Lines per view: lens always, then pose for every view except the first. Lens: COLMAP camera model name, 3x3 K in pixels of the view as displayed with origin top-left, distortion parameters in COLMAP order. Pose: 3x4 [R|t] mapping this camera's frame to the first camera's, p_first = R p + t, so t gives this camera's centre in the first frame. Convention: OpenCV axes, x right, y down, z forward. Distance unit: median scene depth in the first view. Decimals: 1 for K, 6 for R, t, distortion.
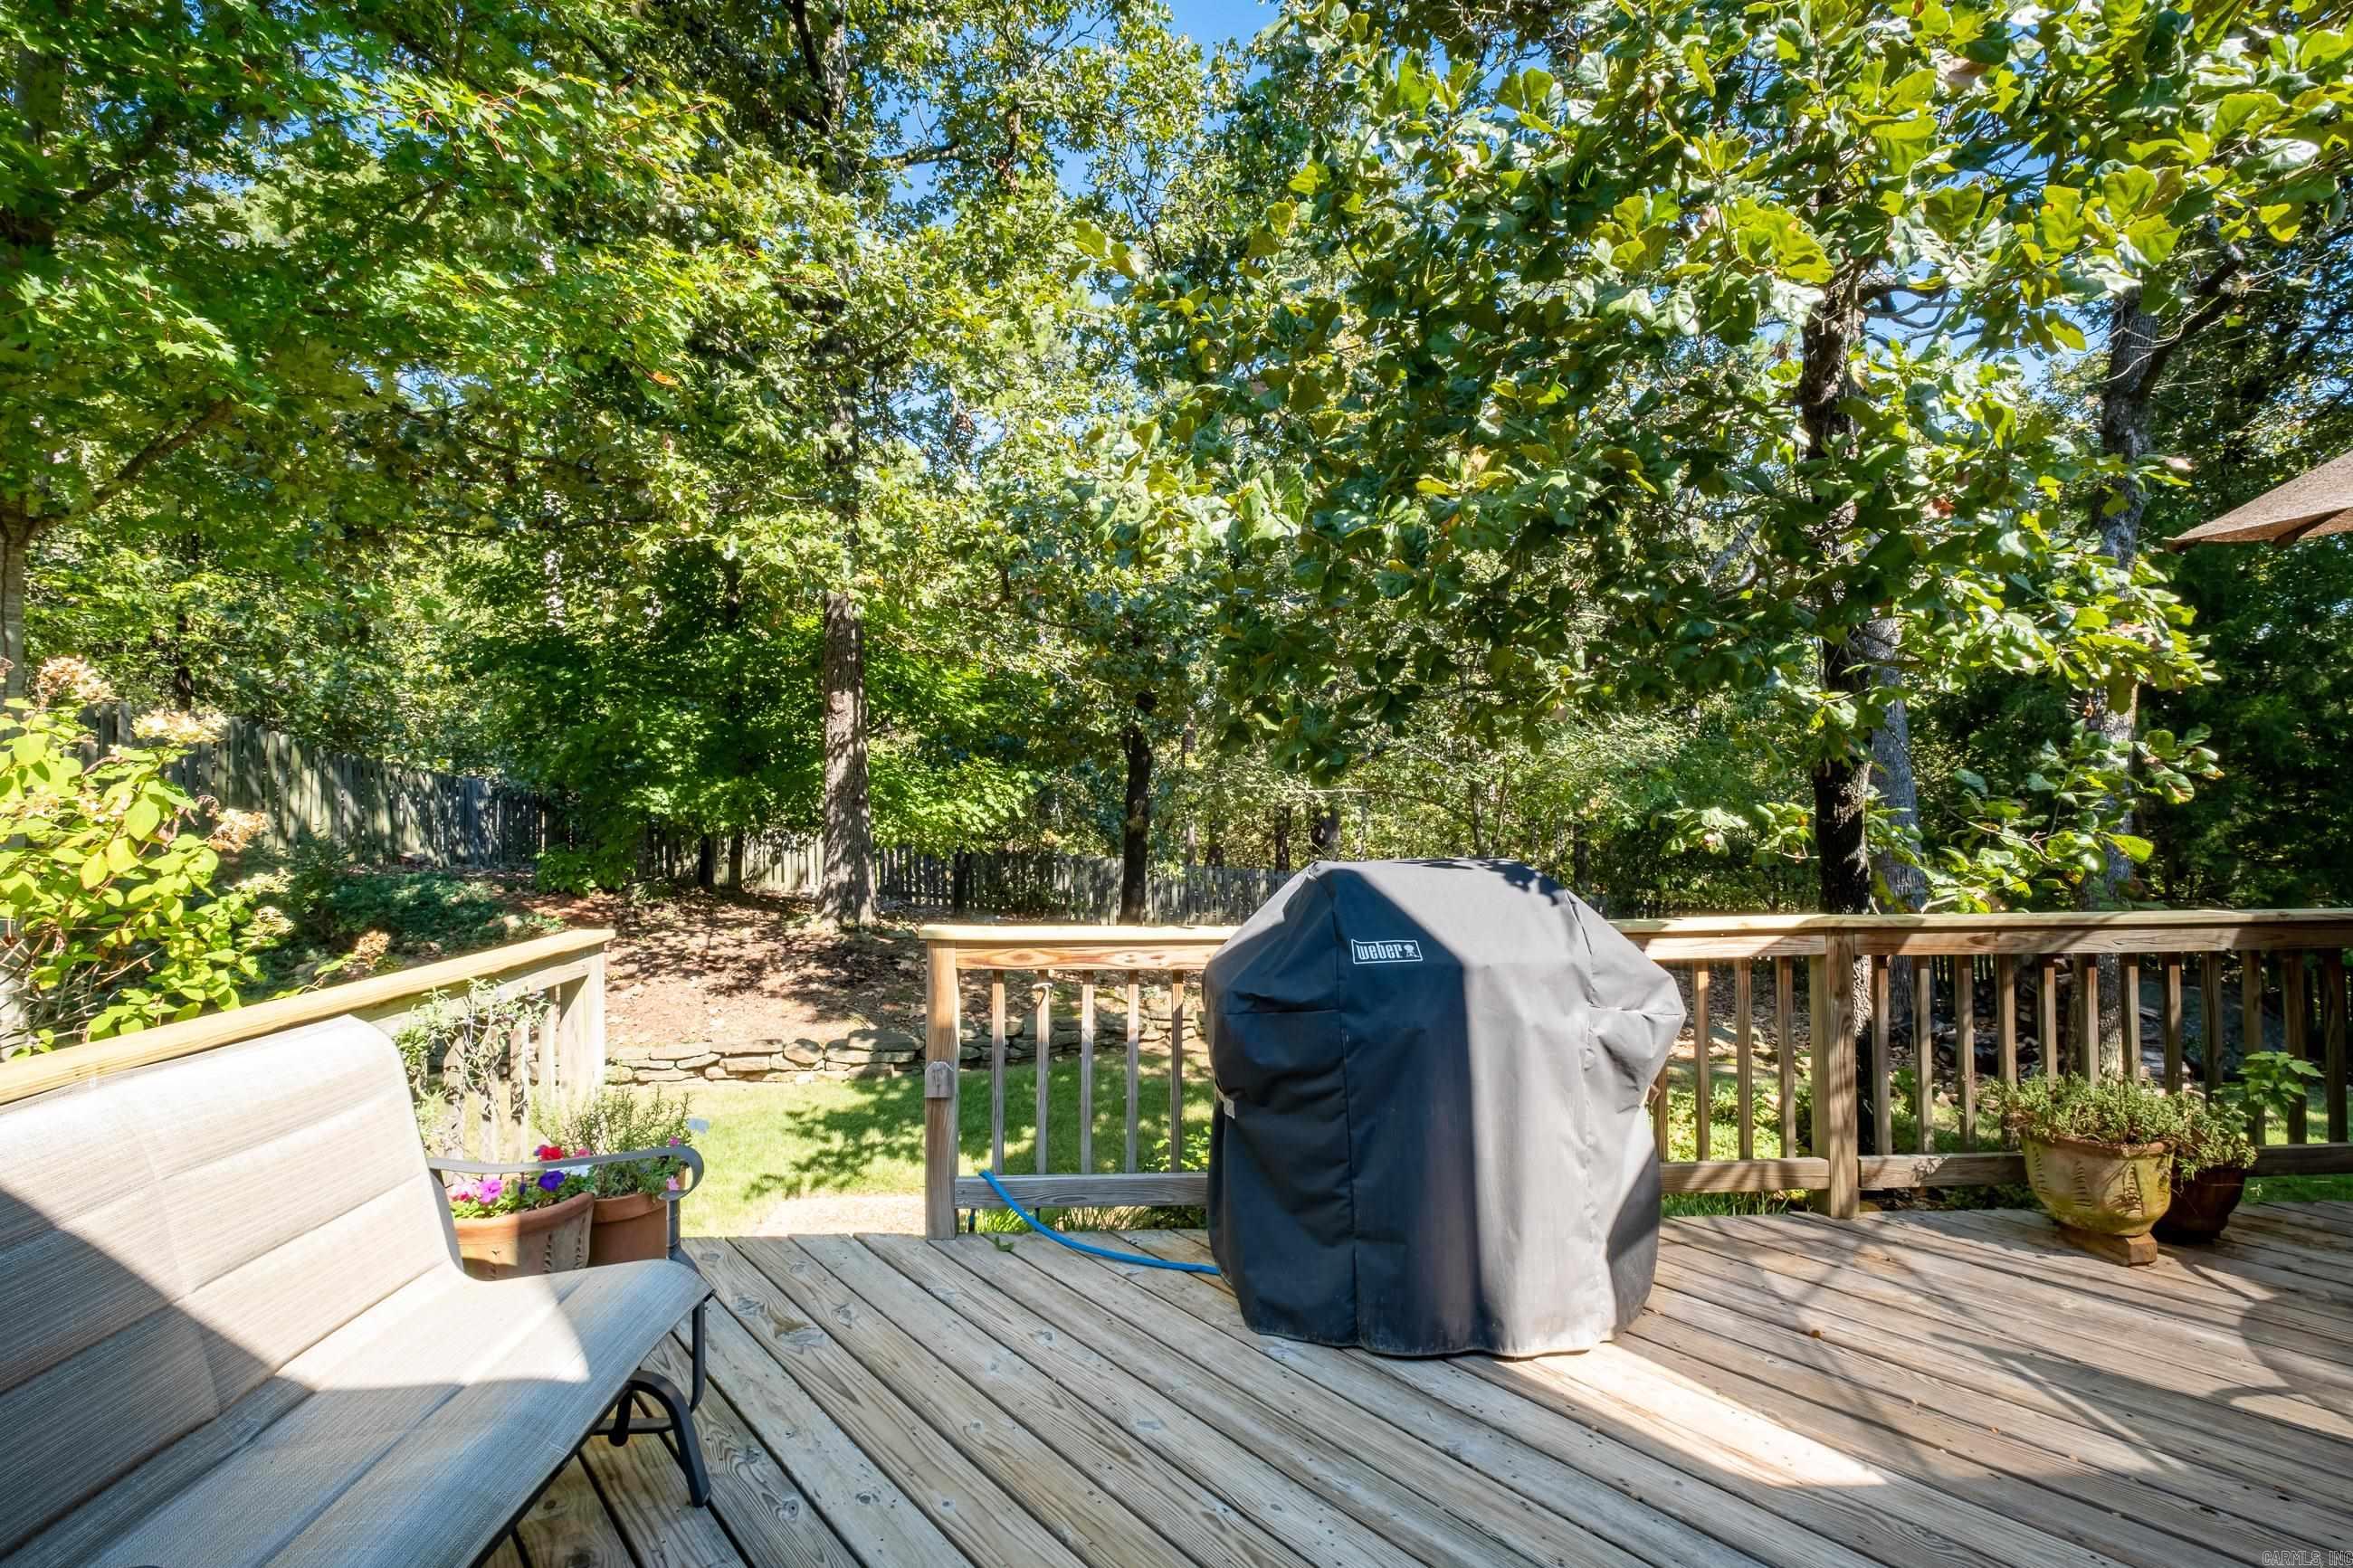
lens RADIAL K [[1034.3, 0, 1176.5], [0, 1034.3, 784.0], [0, 0, 1]] dist [0.000281, -0.000003]
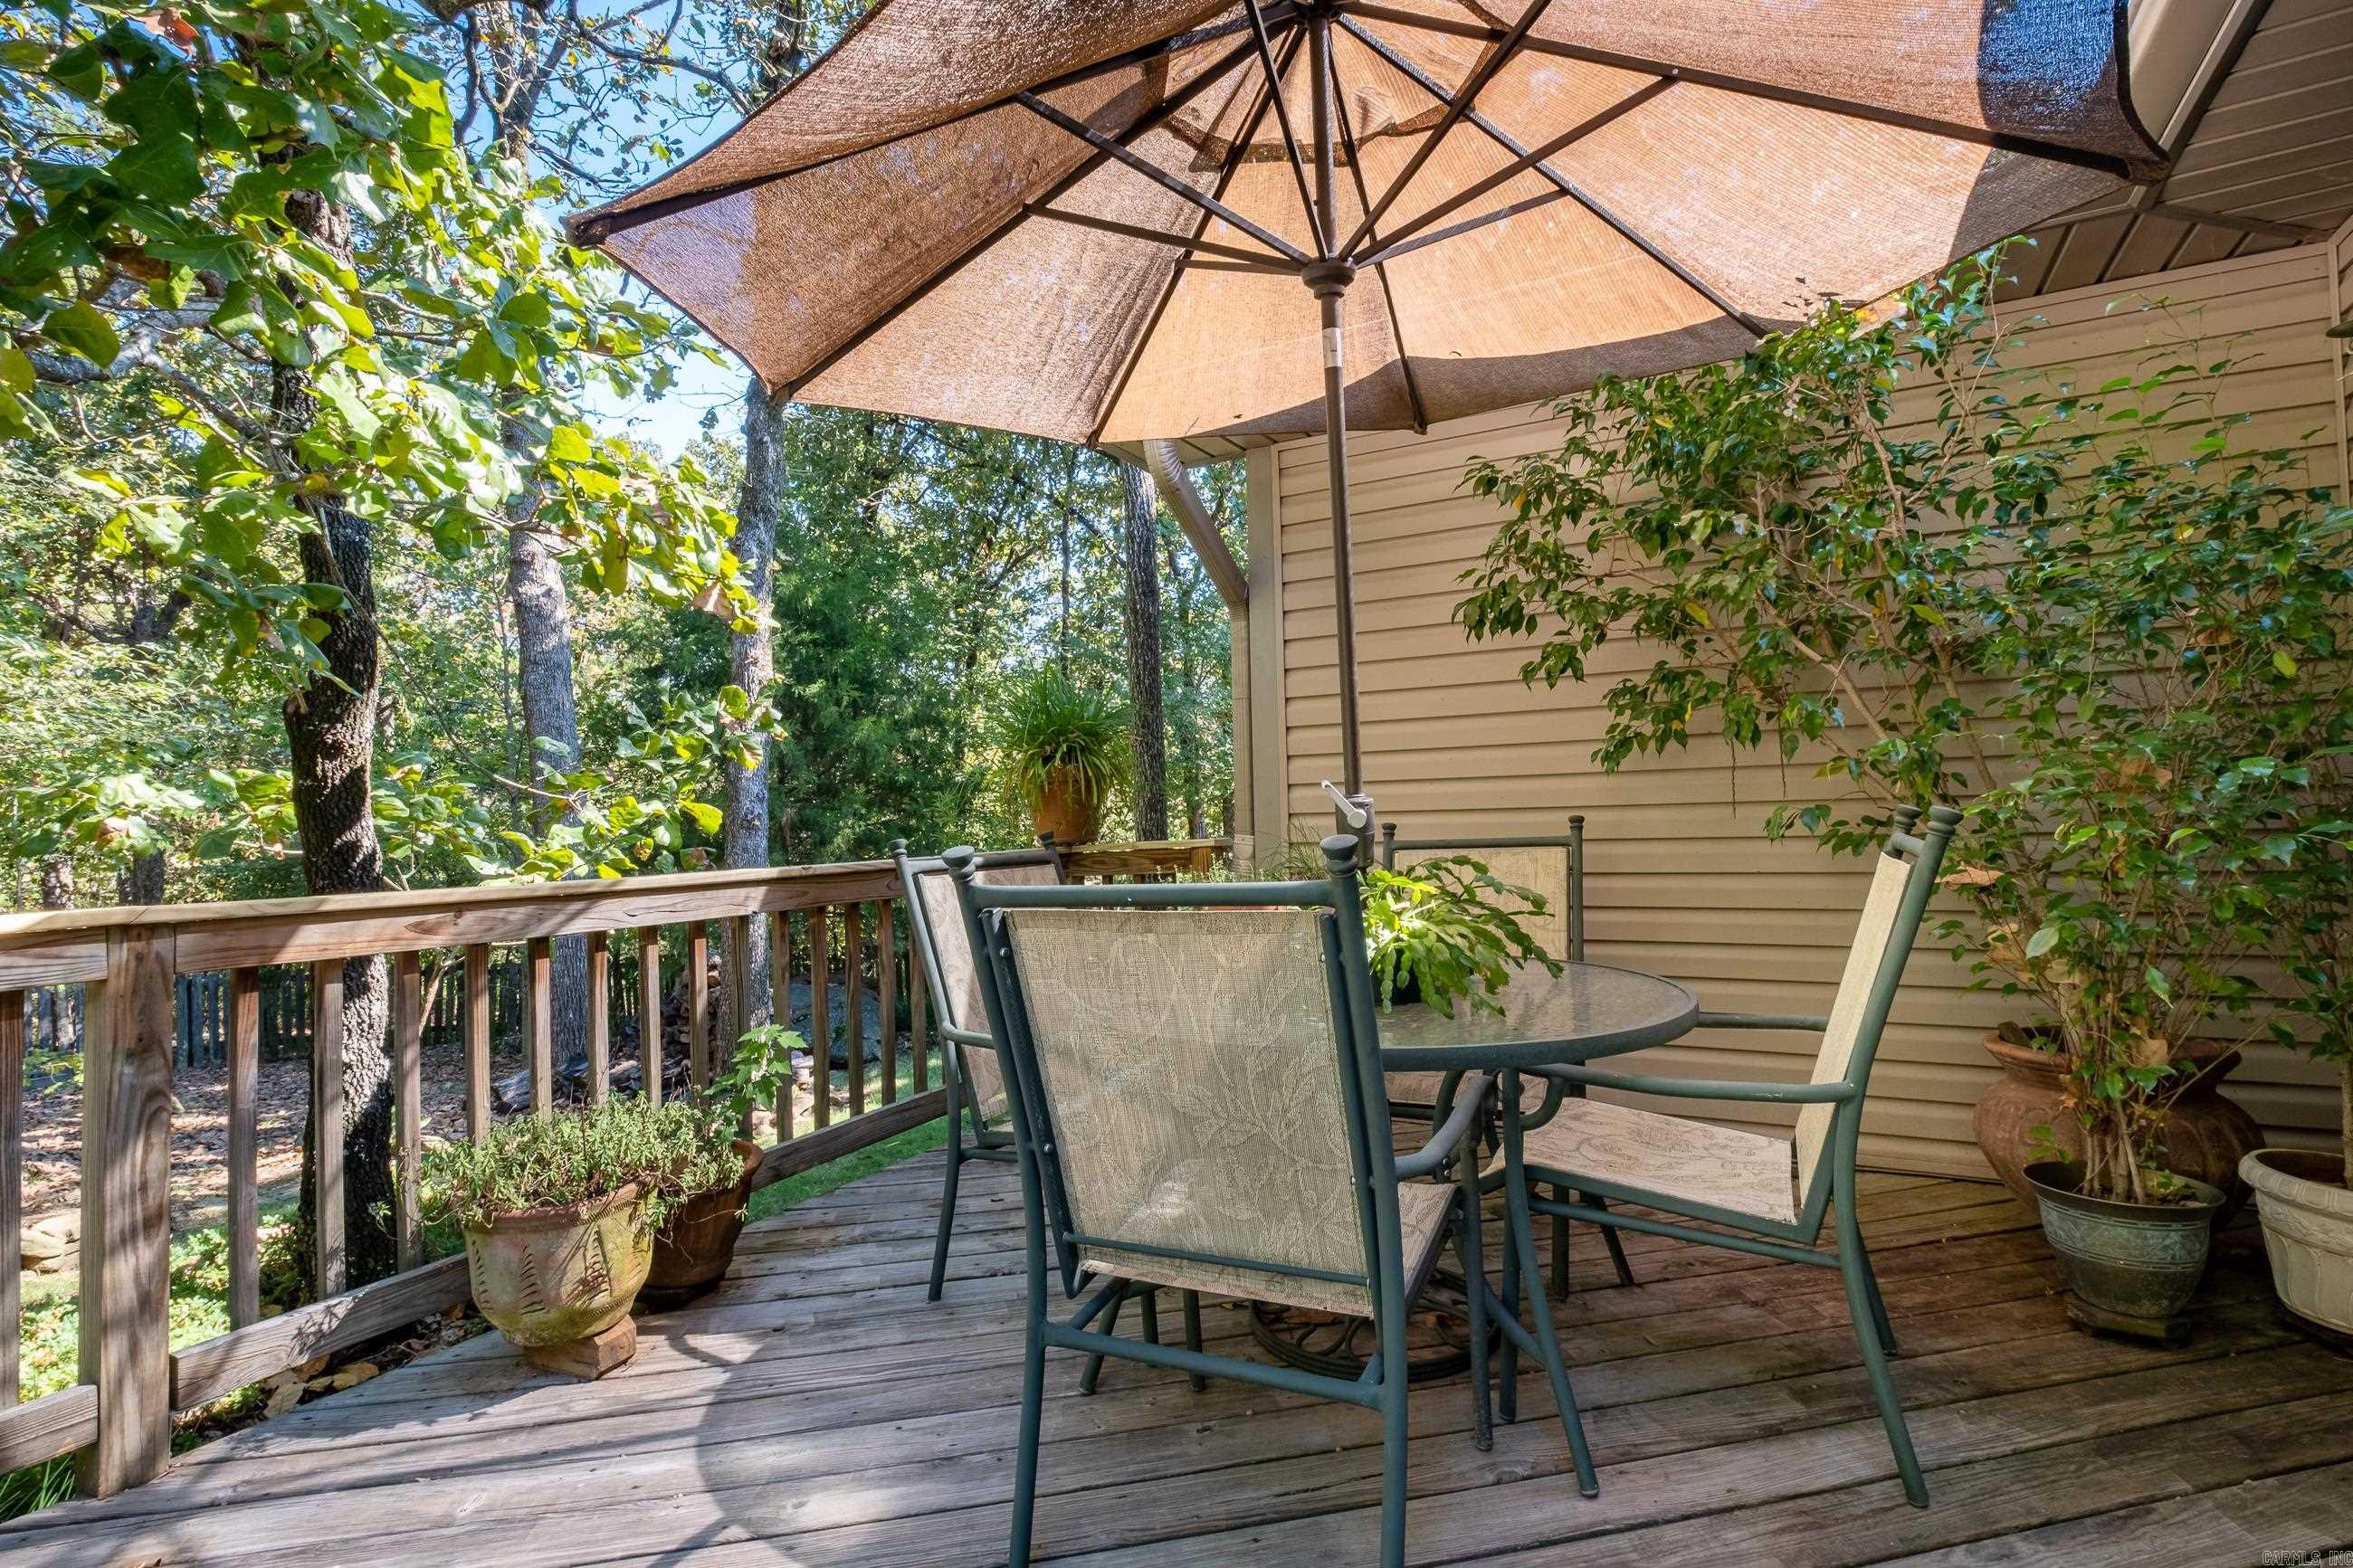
lens RADIAL K [[1102.2, 0, 1171.7], [0, 1102.2, 834.1], [0, 0, 1]] dist [0.000175, 0.000033]
pose [[0.502482, -0.011554, 0.864511, 0.434089], [0.013467, 0.999894, 0.005536, 0.099529], [-0.864483, 0.008861, 0.502584, 0.275885]]
